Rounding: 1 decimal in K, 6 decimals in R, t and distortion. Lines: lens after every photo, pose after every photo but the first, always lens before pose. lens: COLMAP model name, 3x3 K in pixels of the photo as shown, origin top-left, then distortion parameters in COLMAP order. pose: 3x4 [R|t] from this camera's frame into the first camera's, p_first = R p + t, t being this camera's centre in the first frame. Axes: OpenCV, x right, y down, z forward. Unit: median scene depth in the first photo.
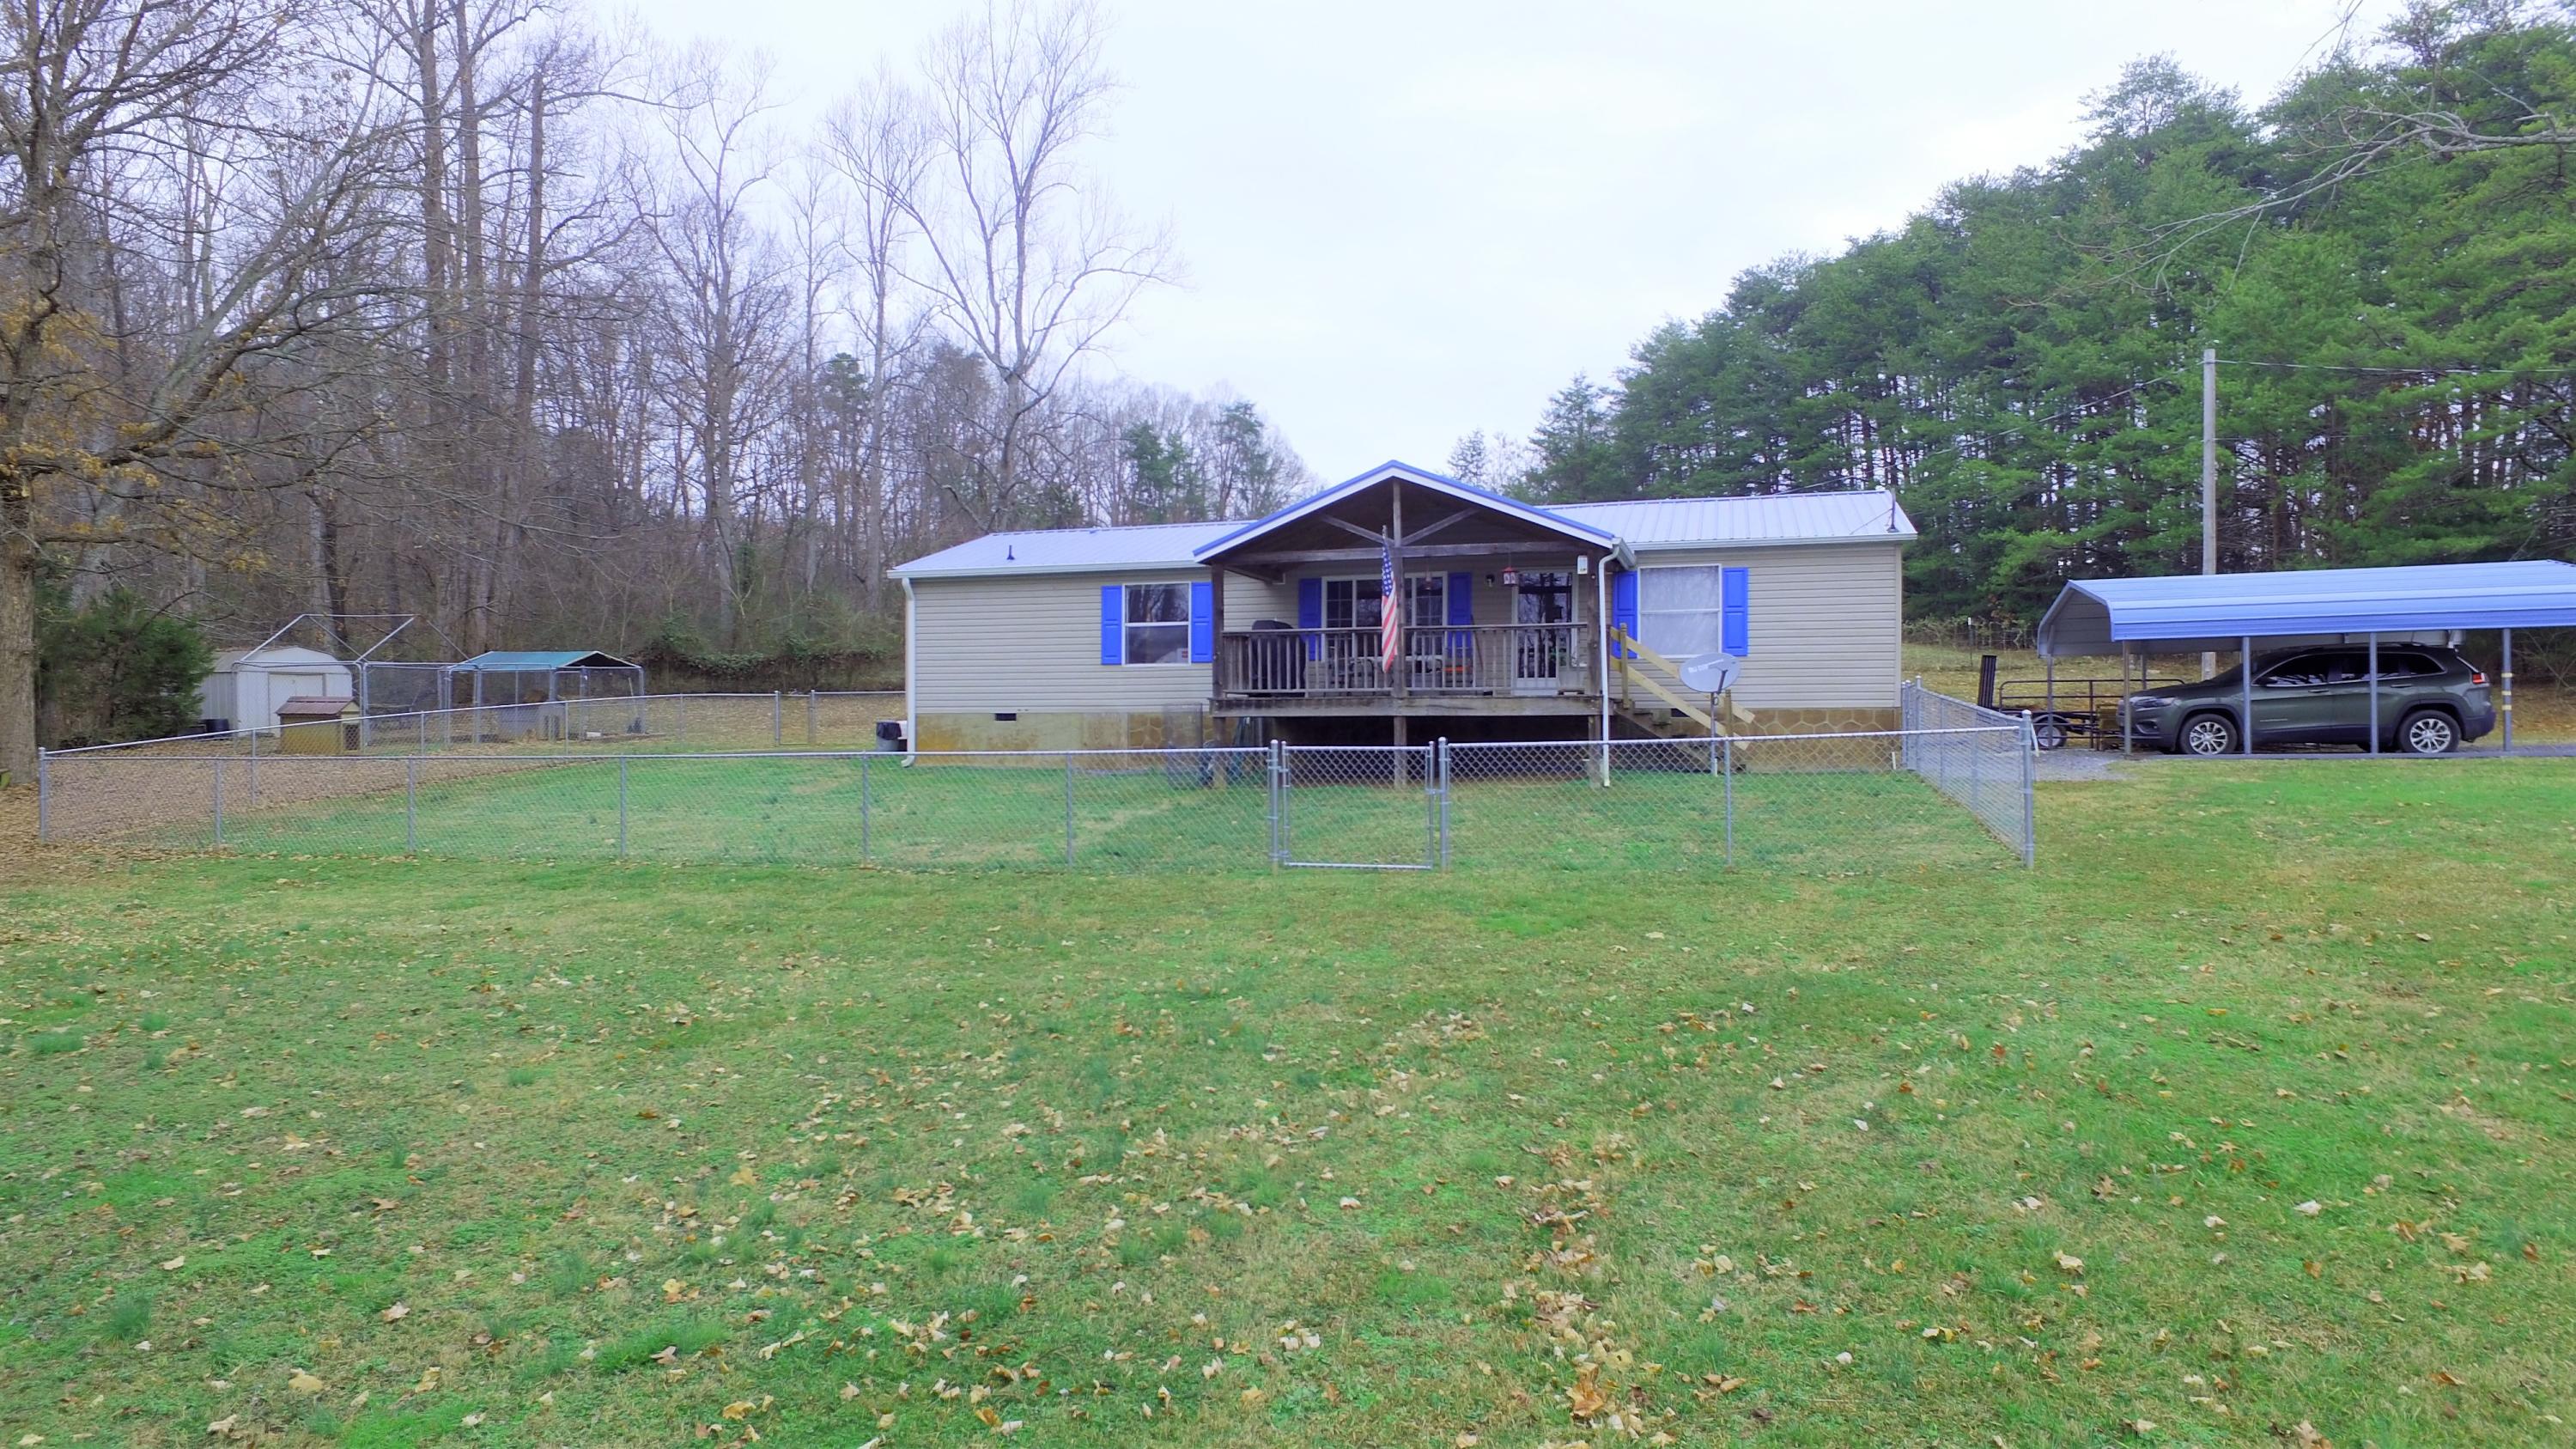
lens RADIAL K [[1505.7, 0, 1296.6], [0, 1505.7, 738.0], [0, 0, 1]] dist [-0.007069, 0.008788]
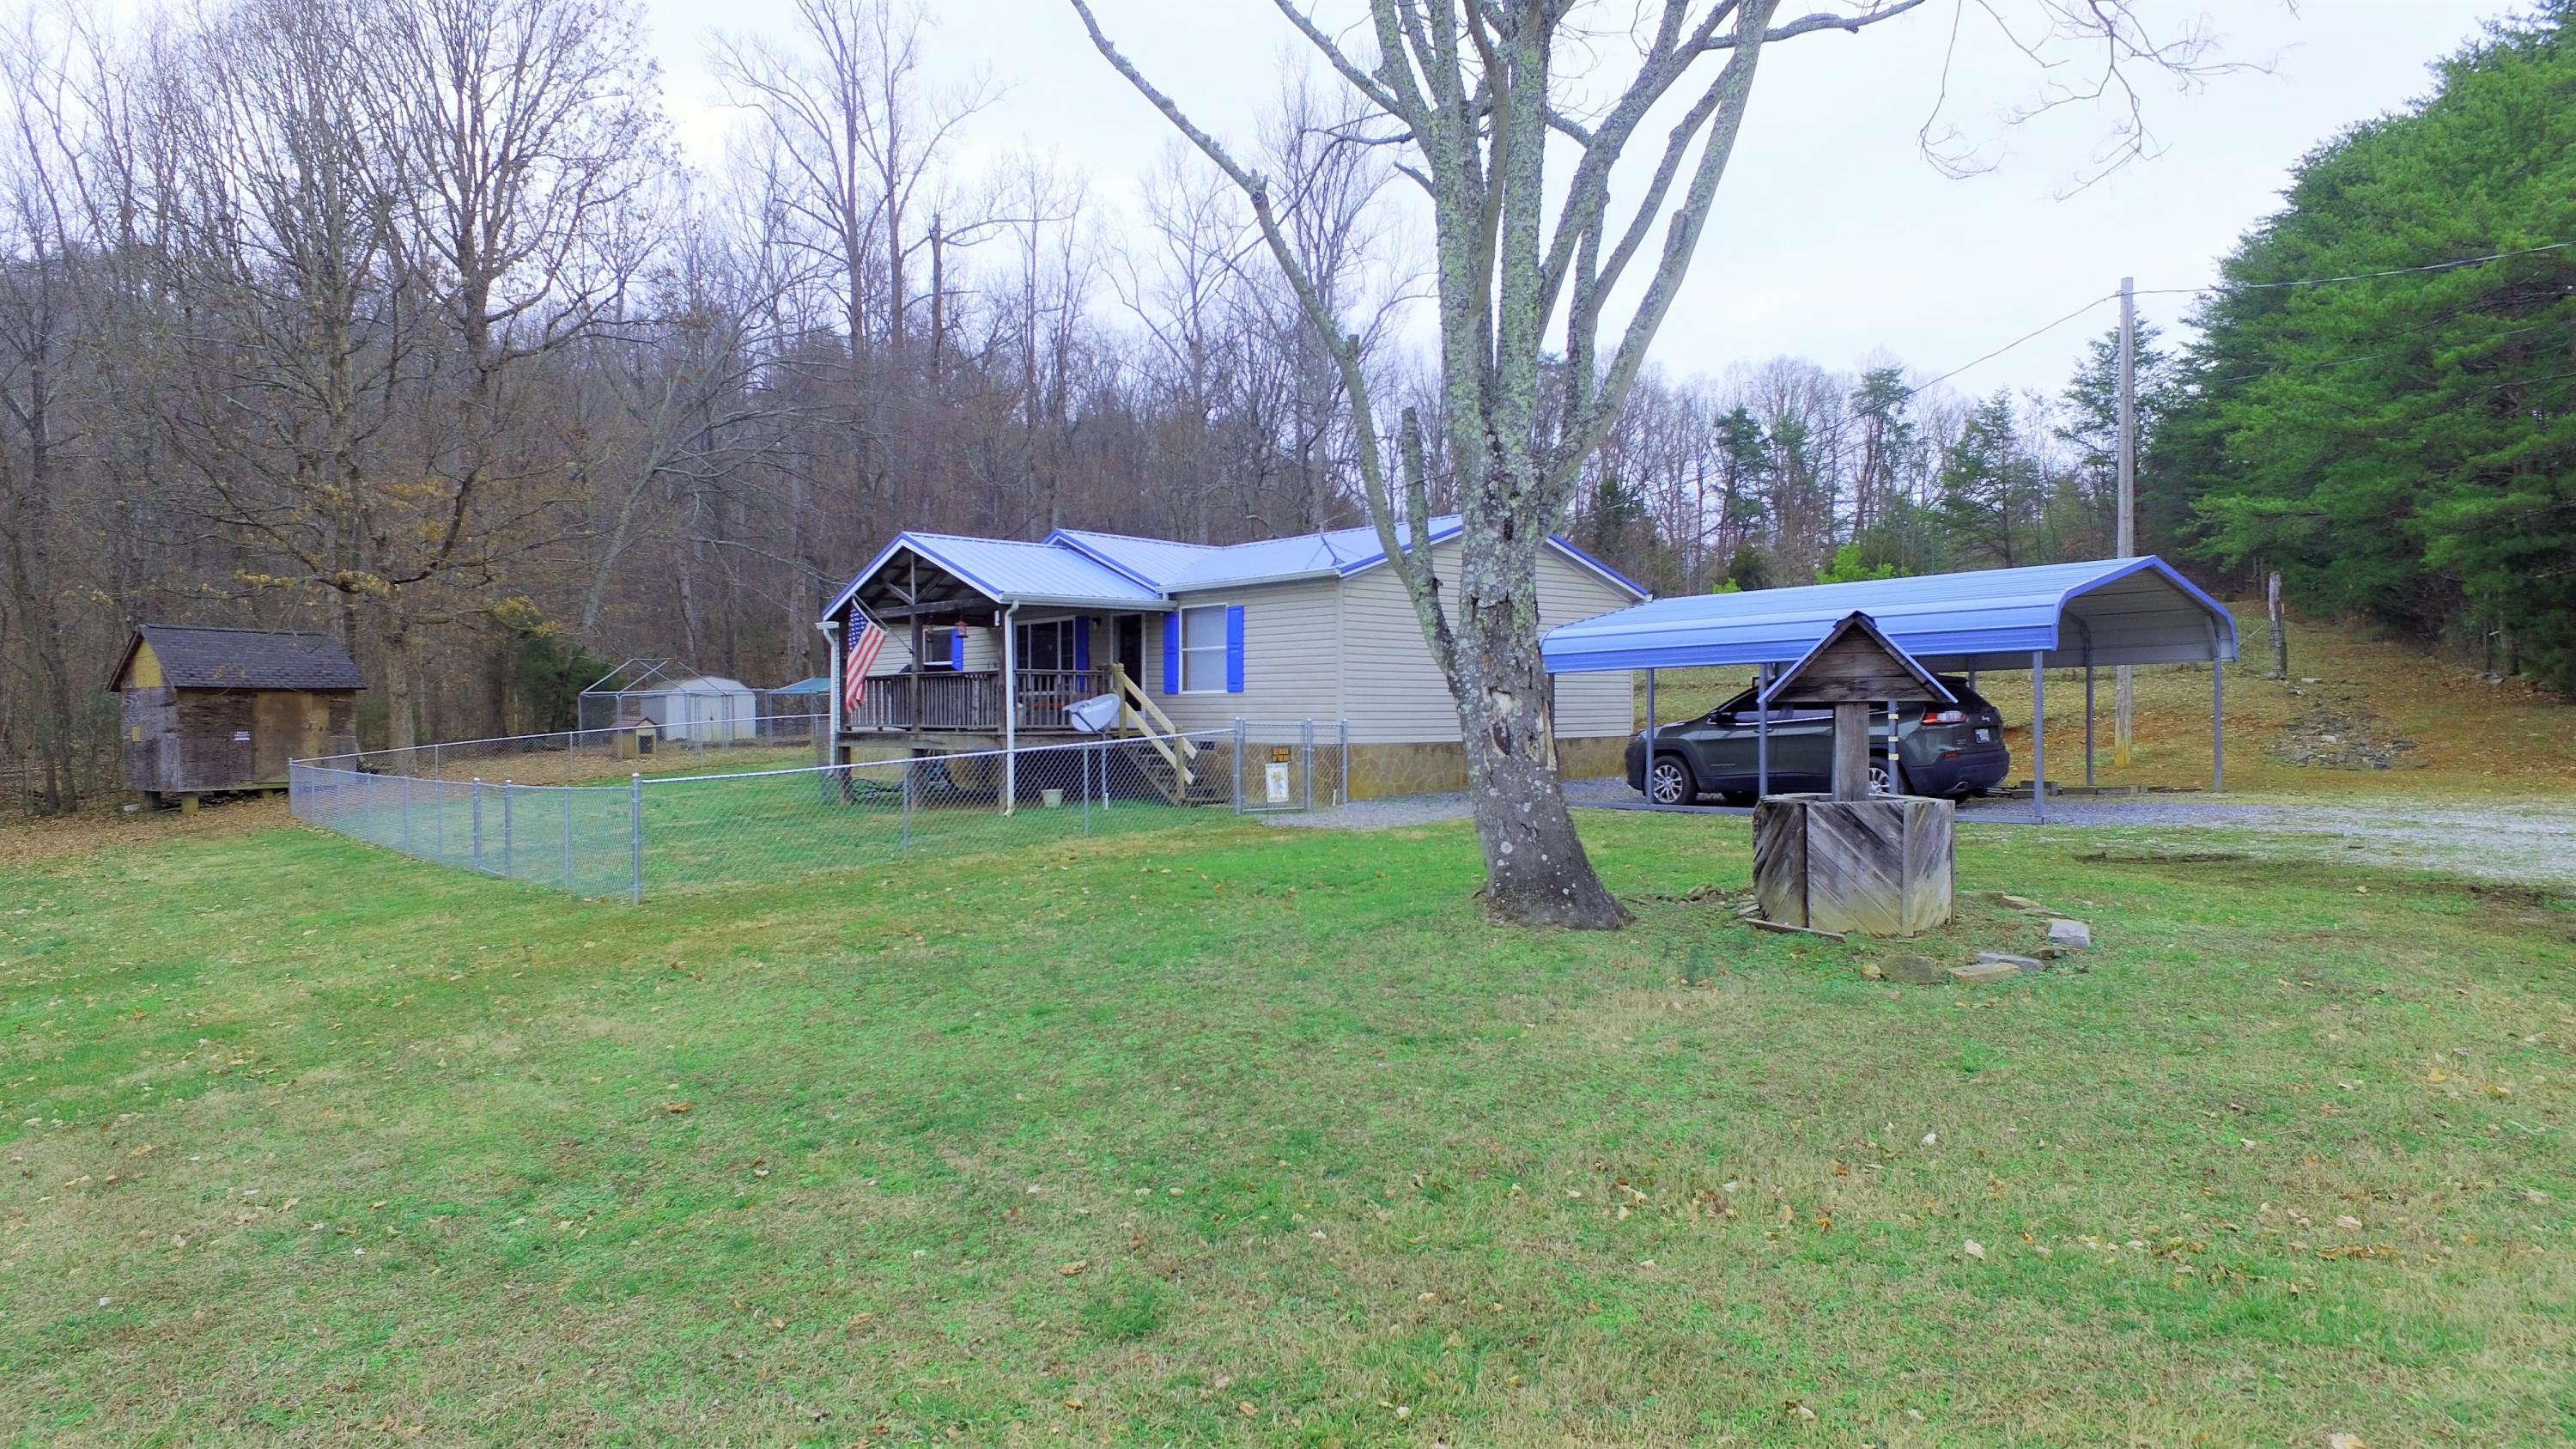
lens RADIAL K [[1505.7, 0, 1293.1], [0, 1505.7, 726.4], [0, 0, 1]] dist [-0.007069, 0.008788]
pose [[0.853801, 0.004897, -0.520577, 0.762009], [-0.003956, 0.999988, 0.002919, -0.030143], [0.520585, -0.000432, 0.853810, 0.124174]]
